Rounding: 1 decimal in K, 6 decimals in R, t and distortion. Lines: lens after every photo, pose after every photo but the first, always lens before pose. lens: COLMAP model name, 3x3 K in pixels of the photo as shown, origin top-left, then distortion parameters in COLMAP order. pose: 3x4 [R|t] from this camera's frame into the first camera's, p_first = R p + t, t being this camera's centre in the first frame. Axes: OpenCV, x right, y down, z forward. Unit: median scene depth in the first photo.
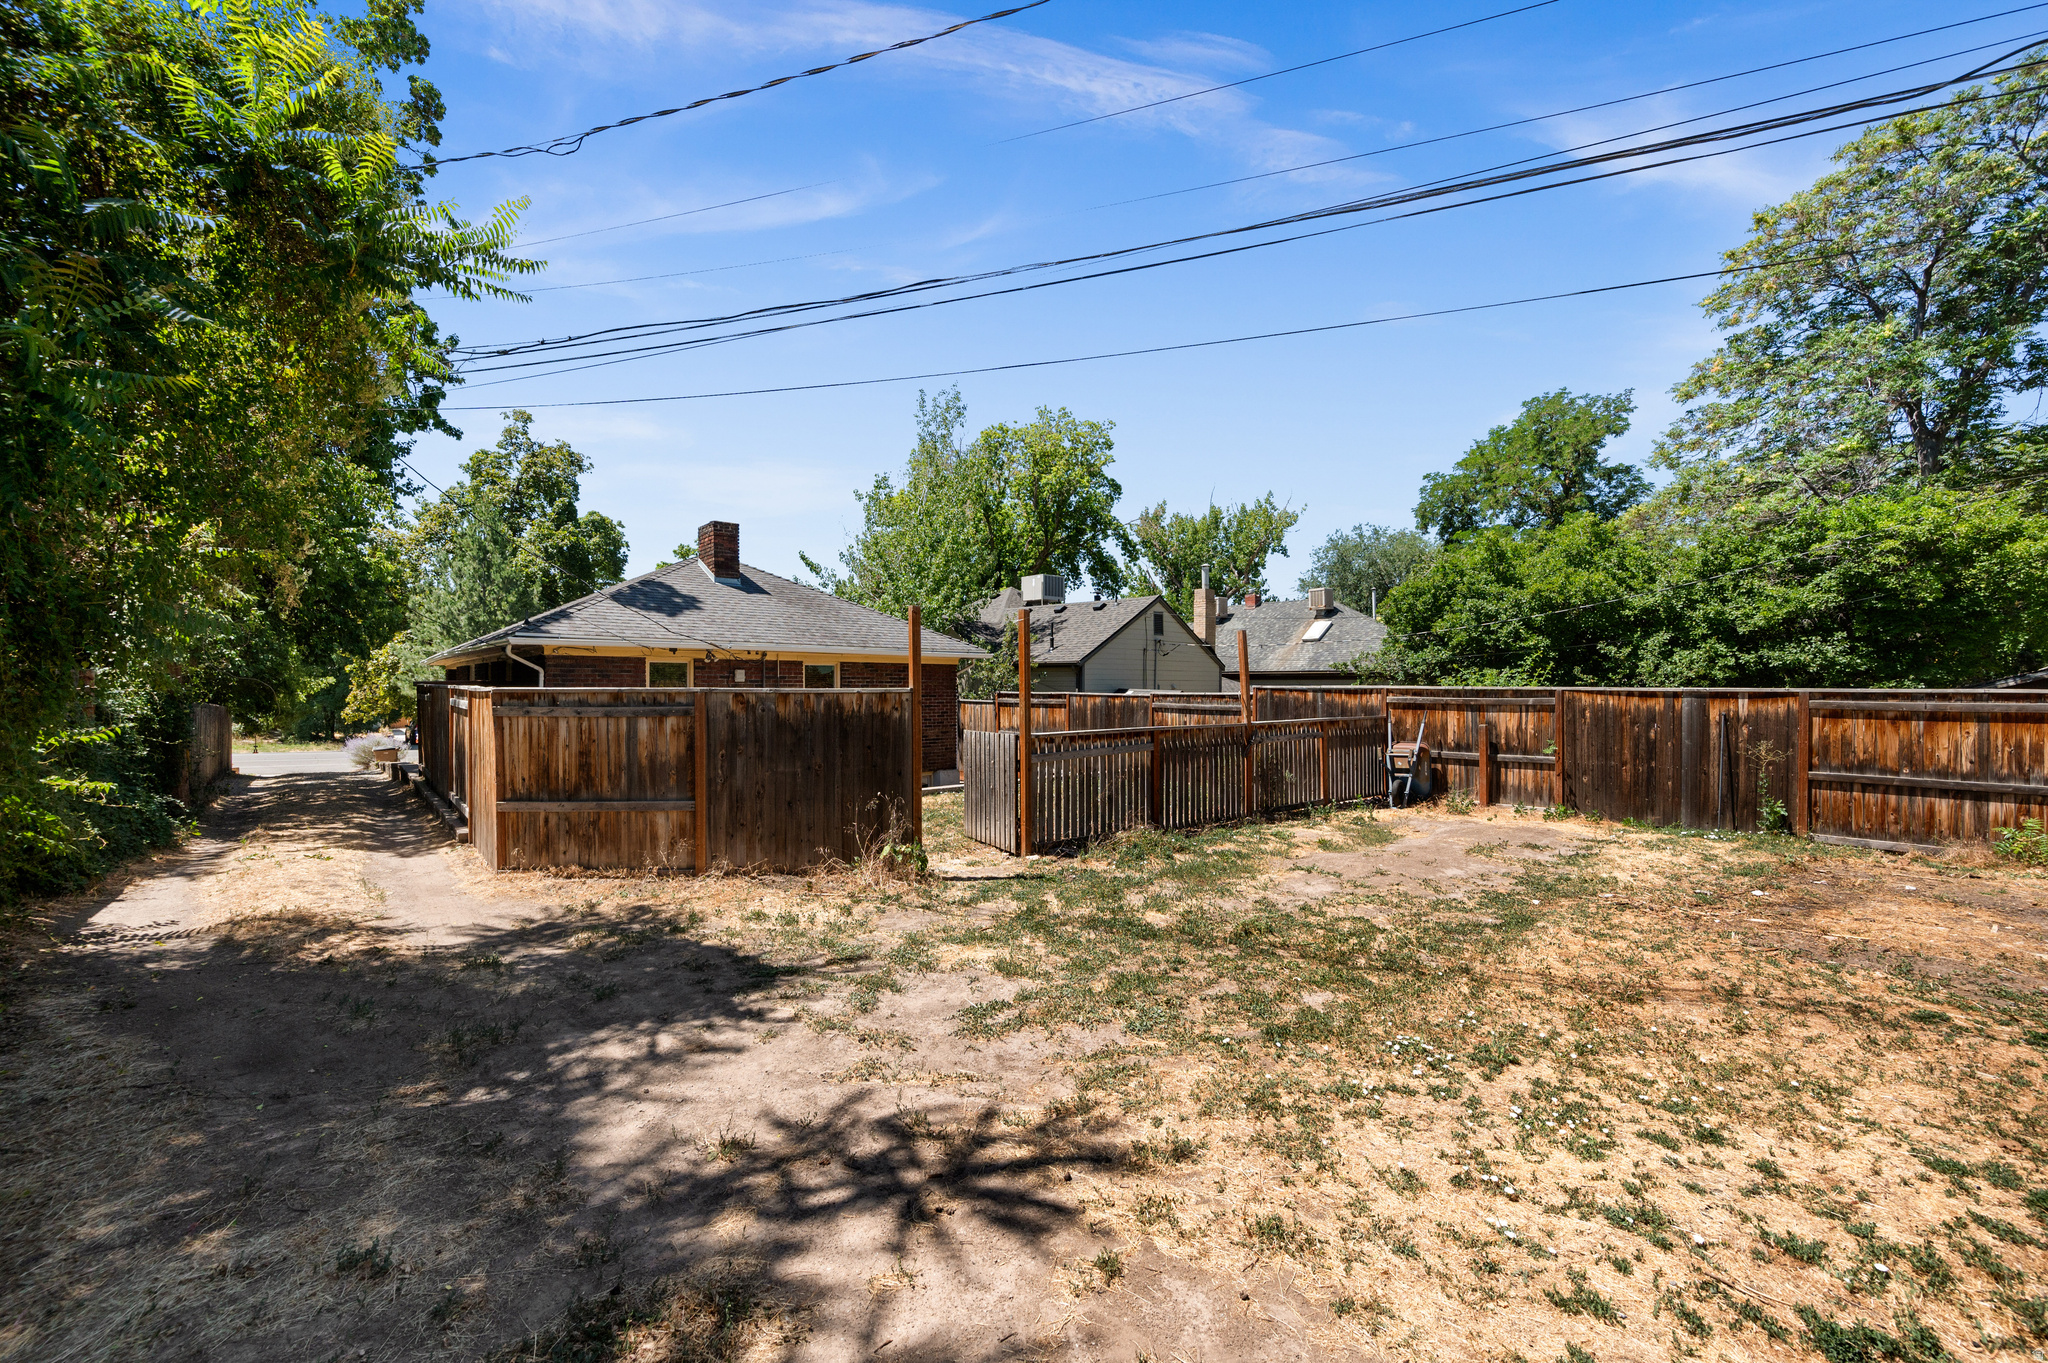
lens RADIAL K [[819.4, 0, 1027.5], [0, 819.4, 691.1], [0, 0, 1]] dist [-0.003290, -0.000513]
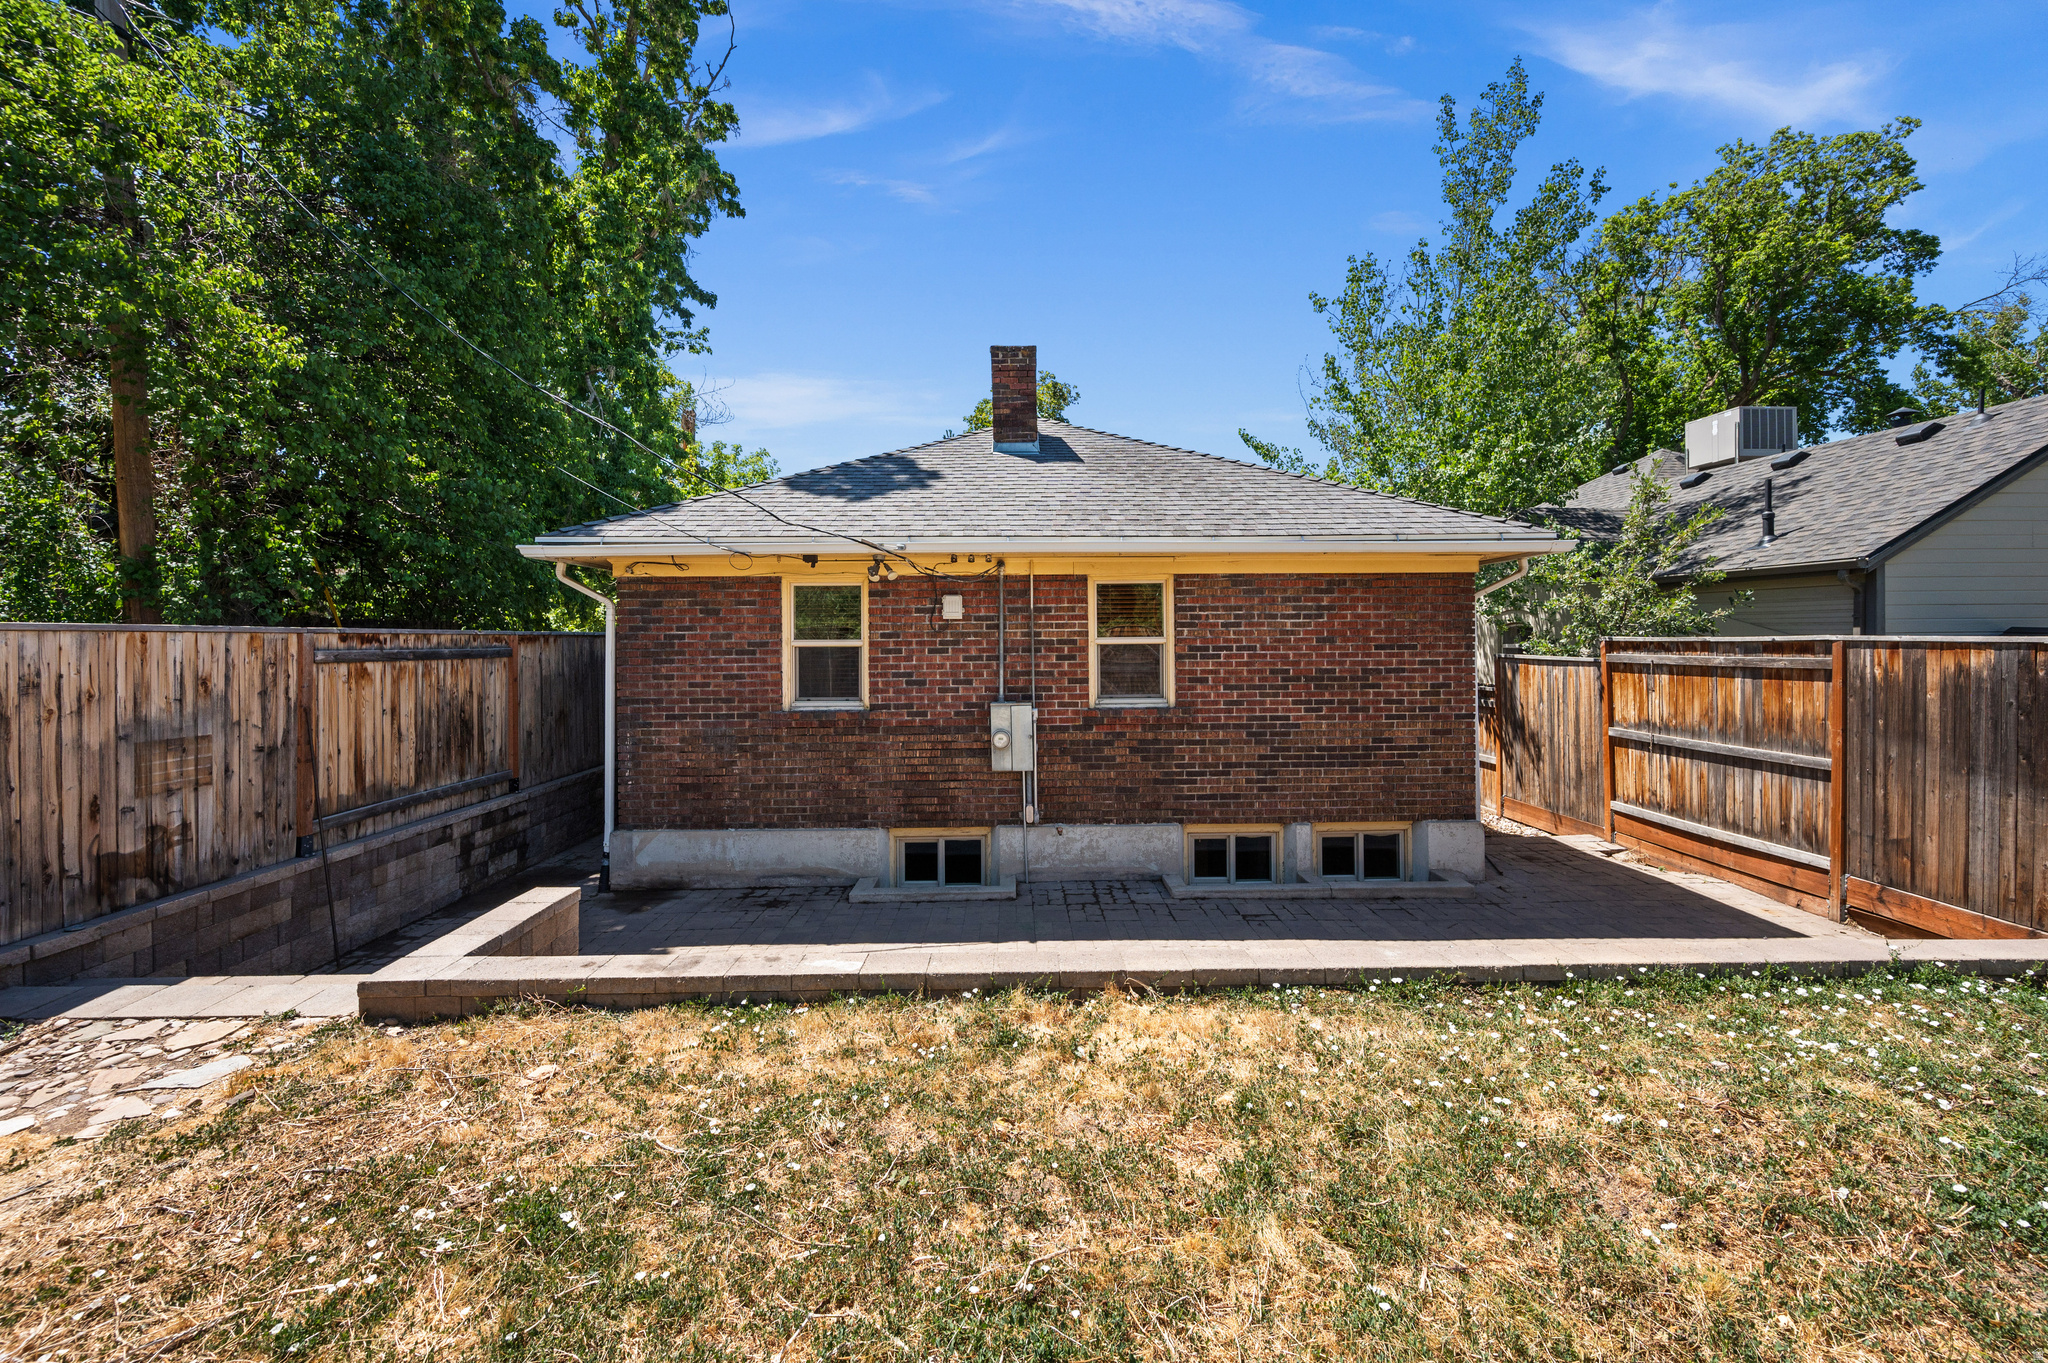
lens RADIAL K [[831.2, 0, 1024.0], [0, 831.2, 639.6], [0, 0, 1]] dist [-0.000577, -0.000072]
pose [[0.770353, -0.008084, -0.637566, 0.006478], [0.003751, 0.999960, -0.008147, 0.003983], [0.637606, 0.003884, 0.770353, 0.436086]]
